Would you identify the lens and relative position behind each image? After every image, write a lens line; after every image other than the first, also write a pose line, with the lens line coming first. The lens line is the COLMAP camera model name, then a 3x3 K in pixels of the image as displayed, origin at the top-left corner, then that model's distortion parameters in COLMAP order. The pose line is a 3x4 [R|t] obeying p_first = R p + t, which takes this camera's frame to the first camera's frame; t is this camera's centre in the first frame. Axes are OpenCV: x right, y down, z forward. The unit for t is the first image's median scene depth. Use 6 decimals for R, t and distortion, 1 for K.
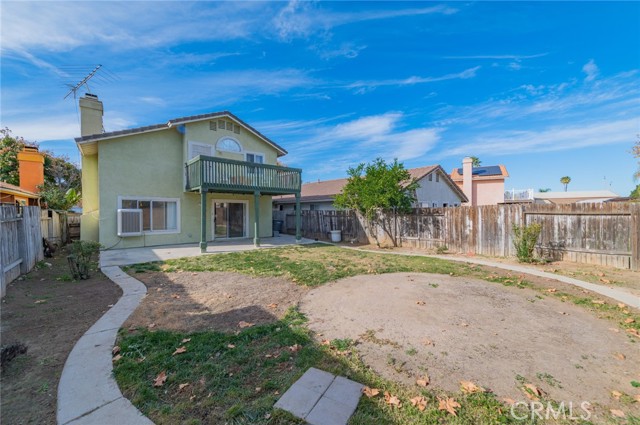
lens RADIAL K [[250.3, 0, 320.0], [0, 250.3, 212.7], [0, 0, 1]] dist [0.008556, -0.001248]
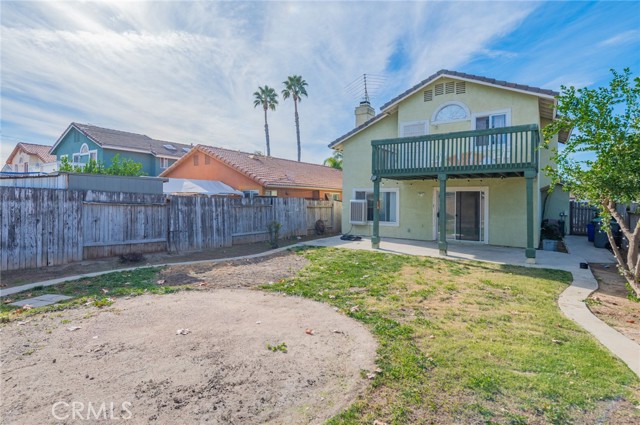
lens RADIAL K [[343.4, 0, 319.1], [0, 343.4, 205.5], [0, 0, 1]] dist [0.000101, 0.000046]
pose [[0.244387, 0.011443, -0.969610, 0.506374], [-0.017479, 0.999820, 0.007394, 0.001179], [0.969520, 0.015140, 0.244543, 0.367272]]
